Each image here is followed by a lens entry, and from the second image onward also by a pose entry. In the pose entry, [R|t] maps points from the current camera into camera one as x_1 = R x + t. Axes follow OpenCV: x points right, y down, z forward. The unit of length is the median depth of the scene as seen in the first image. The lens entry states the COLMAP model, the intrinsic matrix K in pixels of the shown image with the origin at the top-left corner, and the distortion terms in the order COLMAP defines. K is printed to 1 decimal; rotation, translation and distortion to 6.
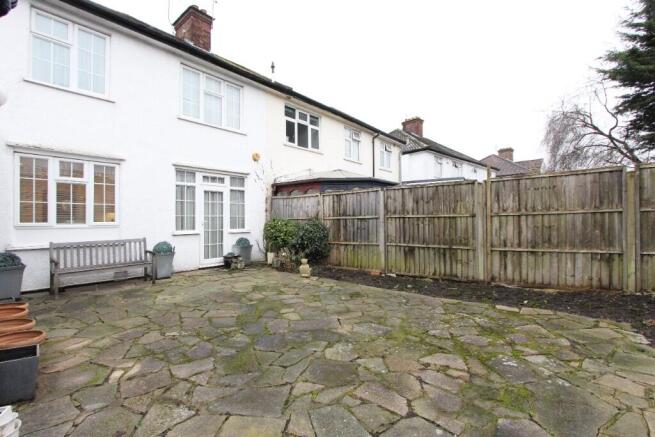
lens RADIAL K [[302.0, 0, 320.6], [0, 302.0, 218.8], [0, 0, 1]] dist [-0.013949, 0.000880]
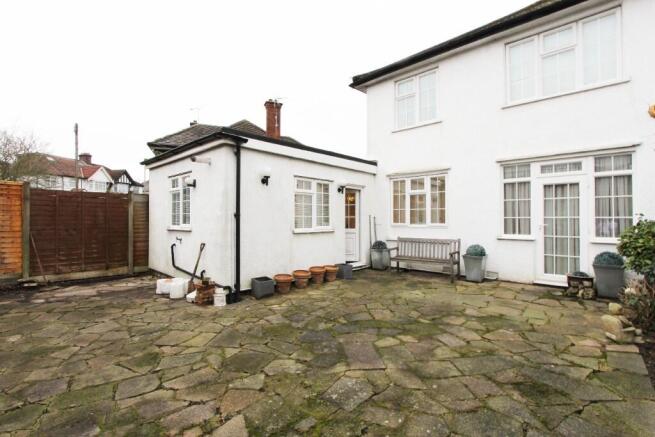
lens RADIAL K [[302.0, 0, 320.7], [0, 302.0, 216.3], [0, 0, 1]] dist [-0.013949, 0.000880]
pose [[-0.045982, -0.001988, -0.998940, 0.649134], [0.004530, 0.999987, -0.002199, -0.021847], [0.998932, -0.004627, -0.045972, 0.740652]]
